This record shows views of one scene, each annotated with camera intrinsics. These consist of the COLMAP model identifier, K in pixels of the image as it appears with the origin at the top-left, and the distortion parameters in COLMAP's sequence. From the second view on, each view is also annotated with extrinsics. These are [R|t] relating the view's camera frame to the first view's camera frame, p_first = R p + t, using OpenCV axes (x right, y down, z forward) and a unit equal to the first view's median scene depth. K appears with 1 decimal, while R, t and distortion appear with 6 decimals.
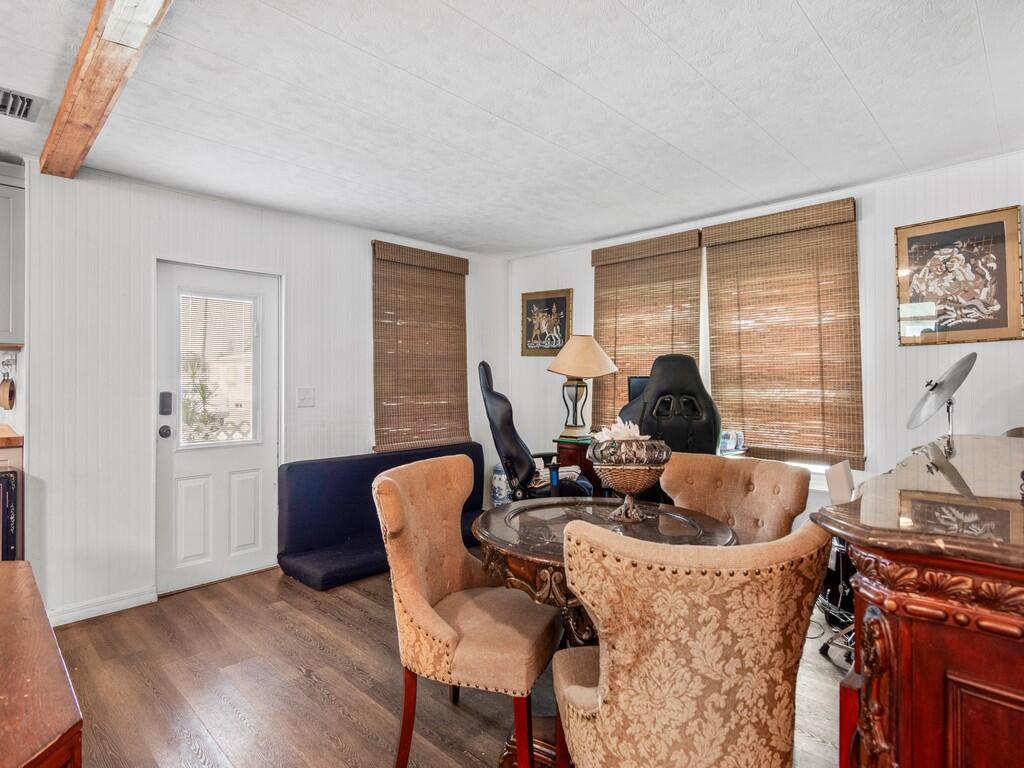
lens RADIAL K [[529.4, 0, 509.8], [0, 529.4, 380.2], [0, 0, 1]] dist [-0.005804, -0.003361]
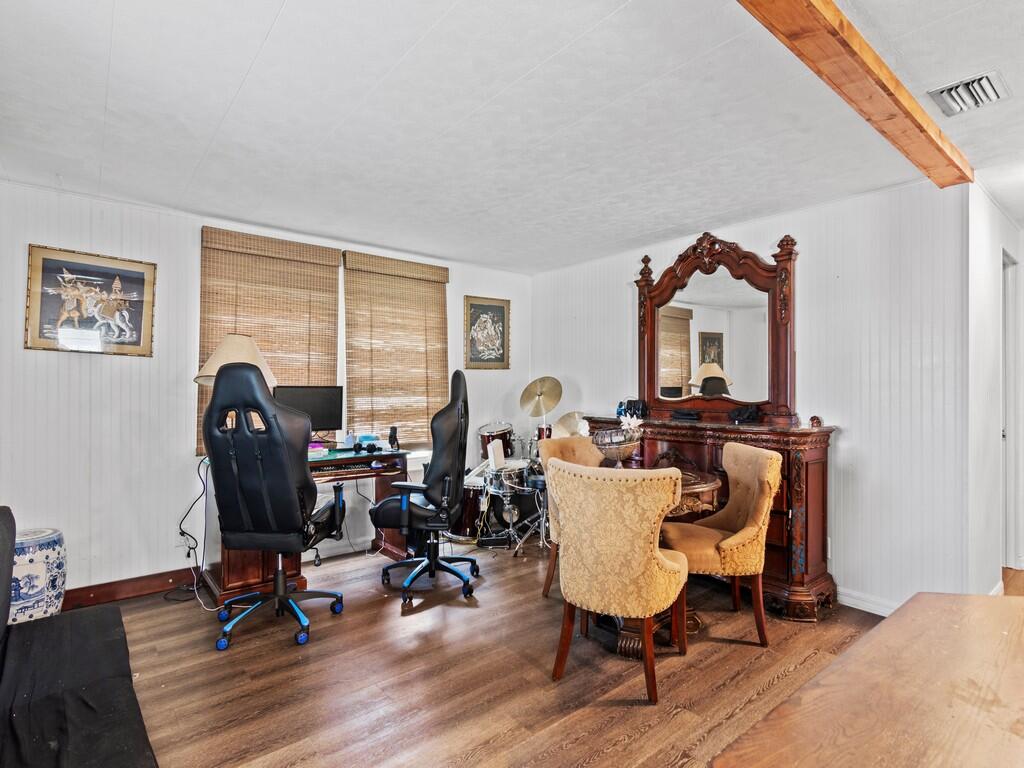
lens RADIAL K [[529.4, 0, 514.3], [0, 529.4, 386.4], [0, 0, 1]] dist [-0.005804, -0.003361]
pose [[0.117590, 0.002589, 0.993059, -0.695955], [-0.006452, 0.999977, -0.001843, -0.007982], [-0.993041, -0.006190, 0.117604, 0.540682]]
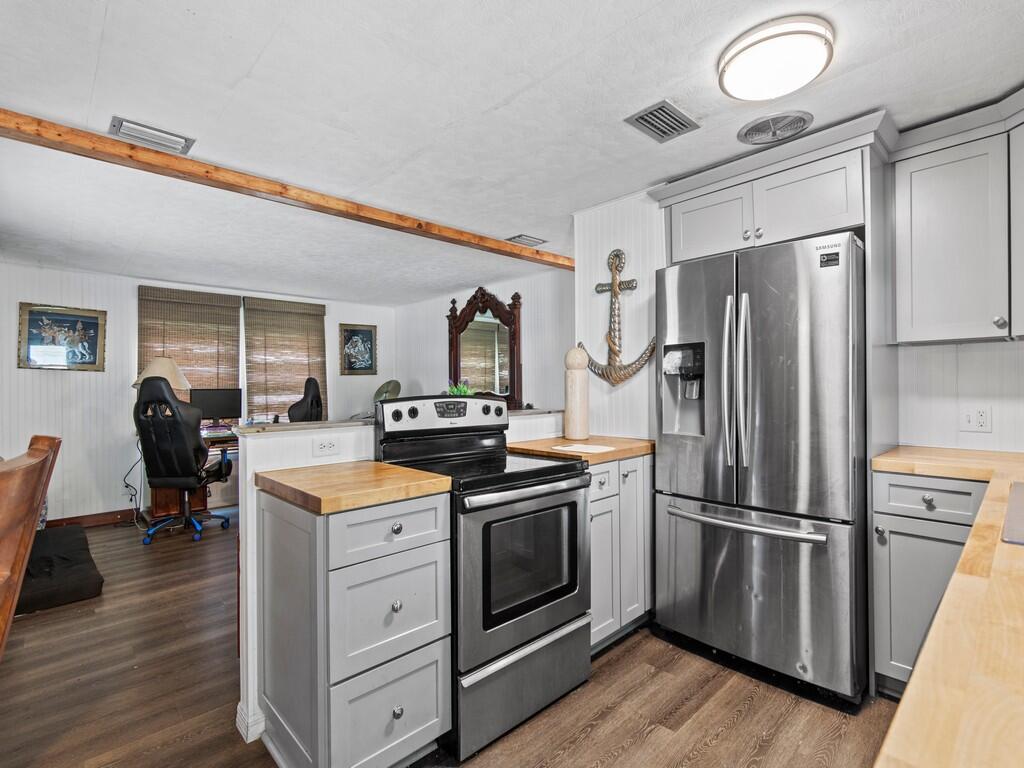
lens RADIAL K [[494.4, 0, 529.5], [0, 494.4, 382.3], [0, 0, 1]] dist [-0.019544, 0.001390]
pose [[0.023368, 0.004925, 0.999715, -1.141626], [0.007935, 0.999955, -0.005112, -0.012961], [-0.999695, 0.008052, 0.023328, 0.101901]]
